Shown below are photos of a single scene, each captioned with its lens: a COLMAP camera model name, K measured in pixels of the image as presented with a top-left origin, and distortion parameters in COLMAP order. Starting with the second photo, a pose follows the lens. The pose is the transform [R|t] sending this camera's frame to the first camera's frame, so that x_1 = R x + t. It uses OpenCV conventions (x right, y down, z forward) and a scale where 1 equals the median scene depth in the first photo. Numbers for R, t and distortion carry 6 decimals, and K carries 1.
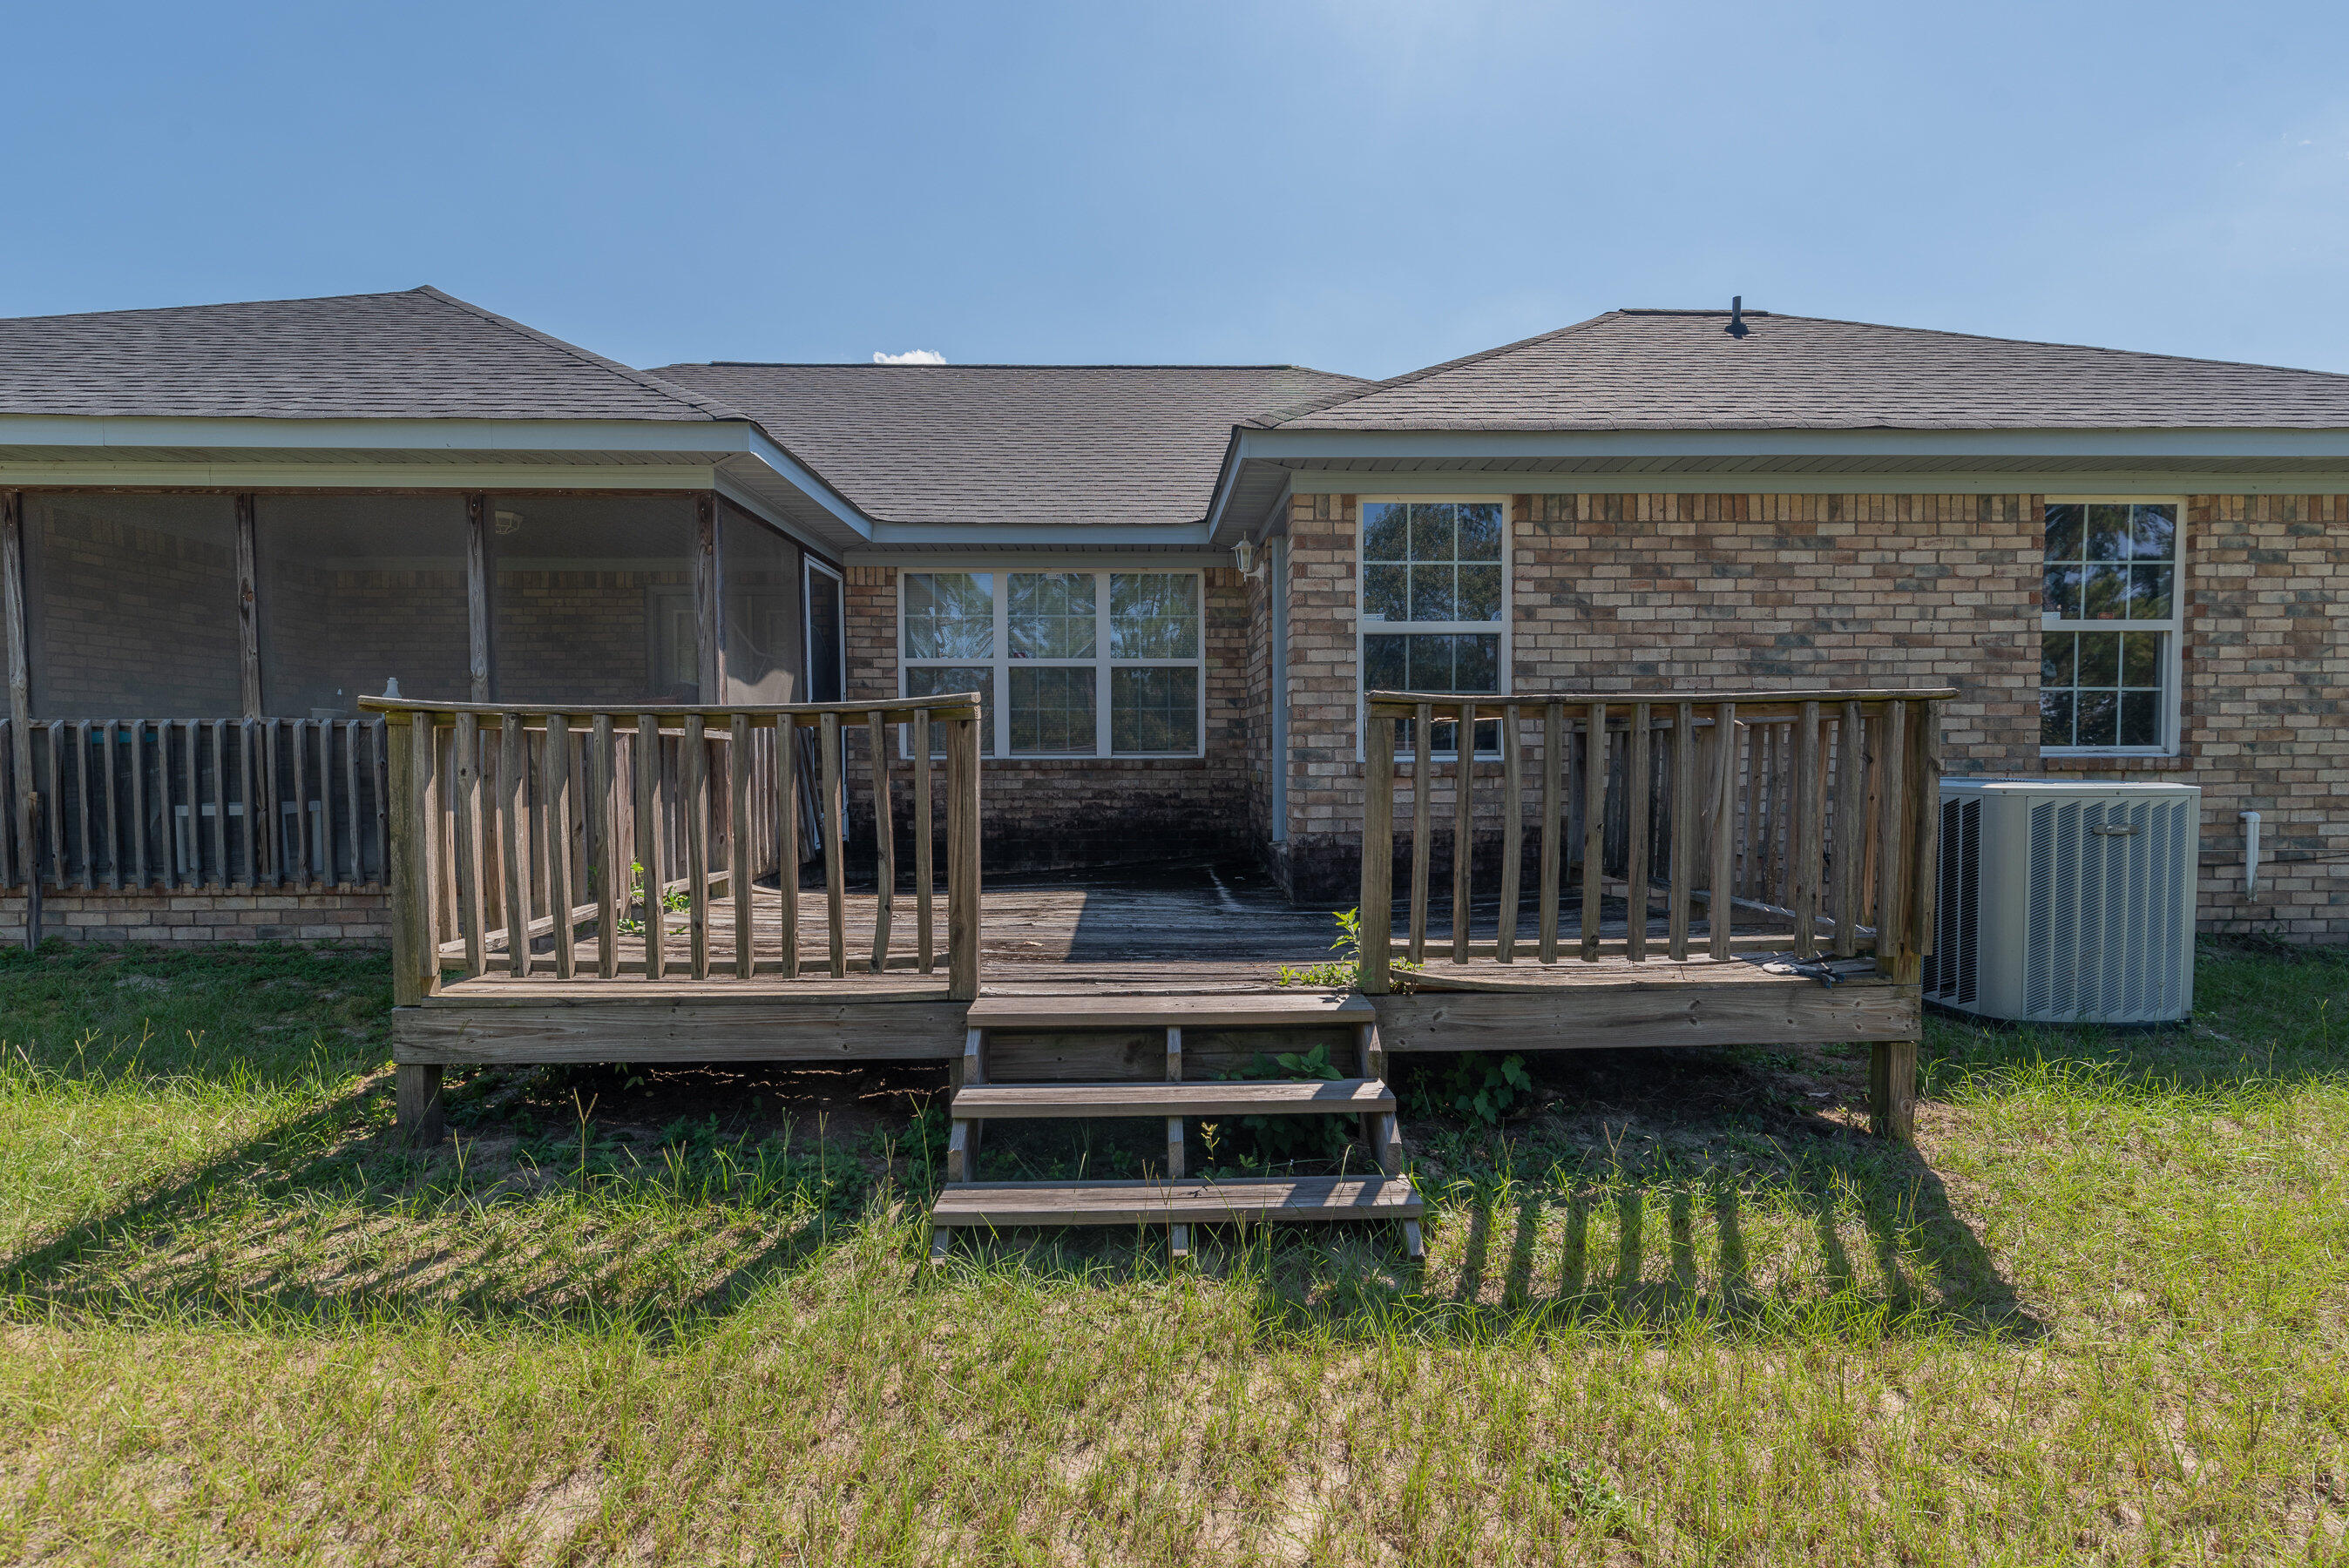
lens RADIAL K [[1015.2, 0, 1169.2], [0, 1015.2, 794.5], [0, 0, 1]] dist [-0.000291, -0.000061]
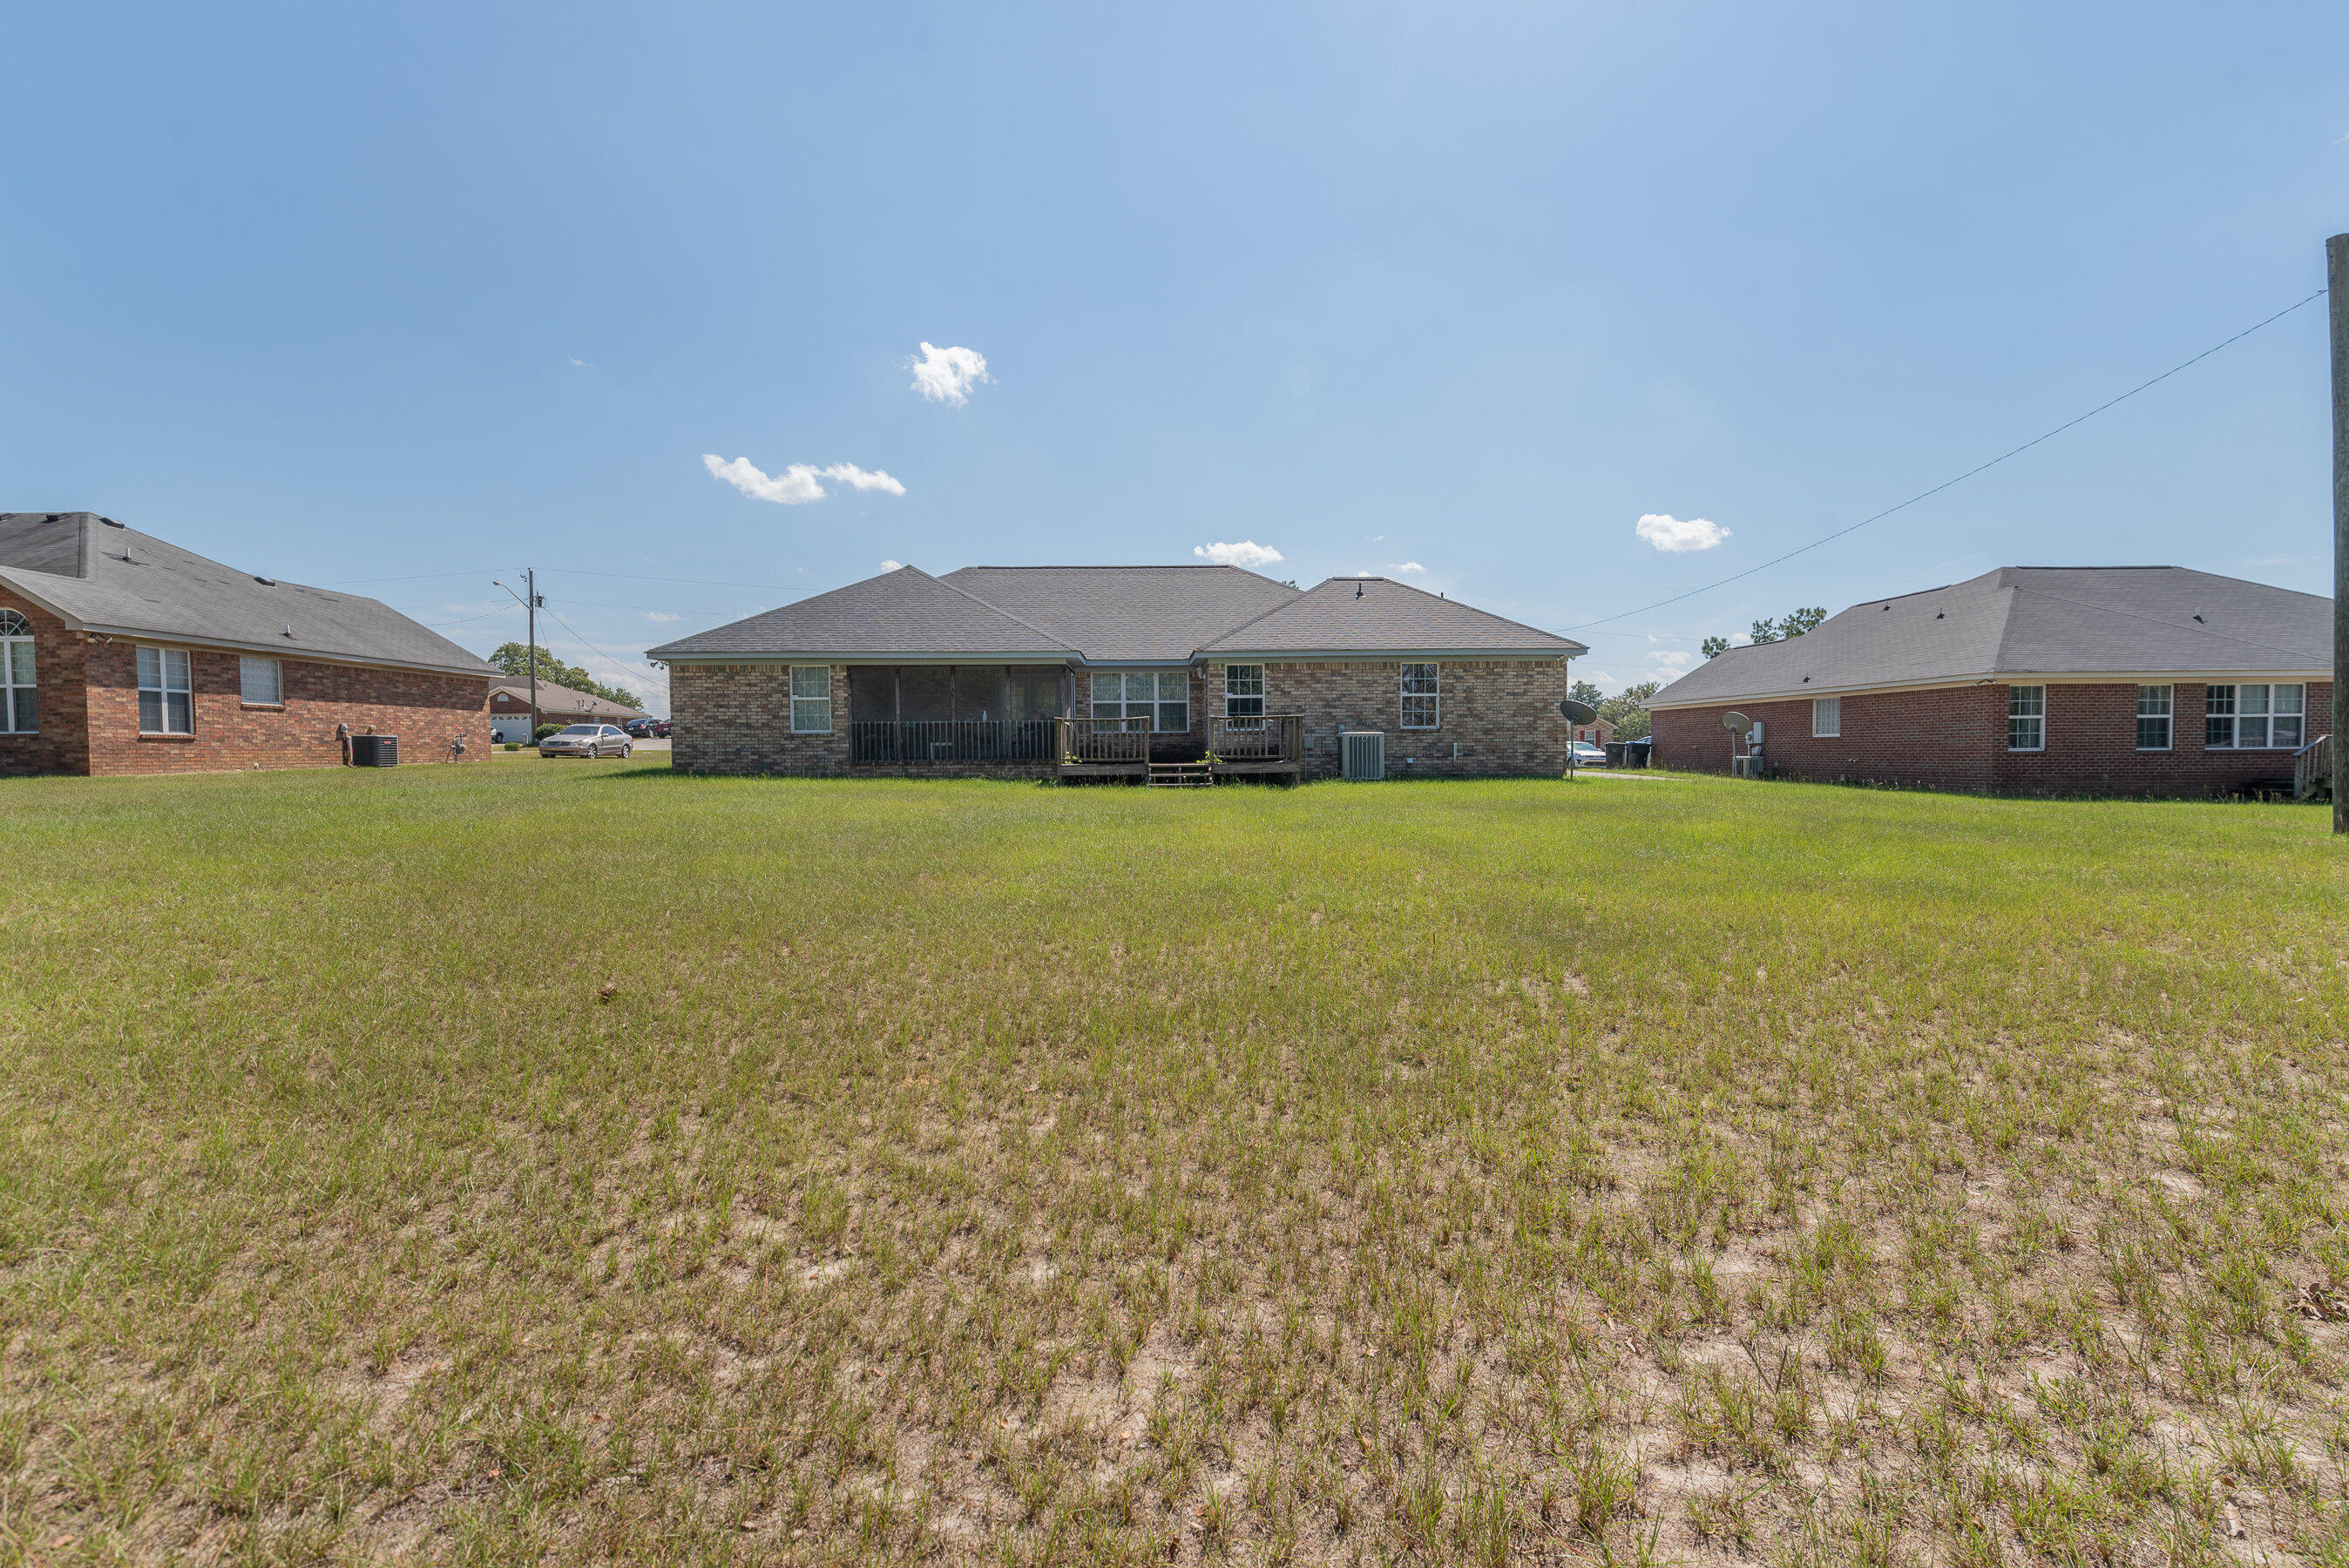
lens RADIAL K [[1015.2, 0, 1169.2], [0, 1015.2, 794.5], [0, 0, 1]] dist [-0.000291, -0.000061]
pose [[0.999972, -0.004714, -0.005848, -0.012897], [0.004751, 0.999968, 0.006361, 0.187507], [0.005817, -0.006389, 0.999963, -2.926152]]
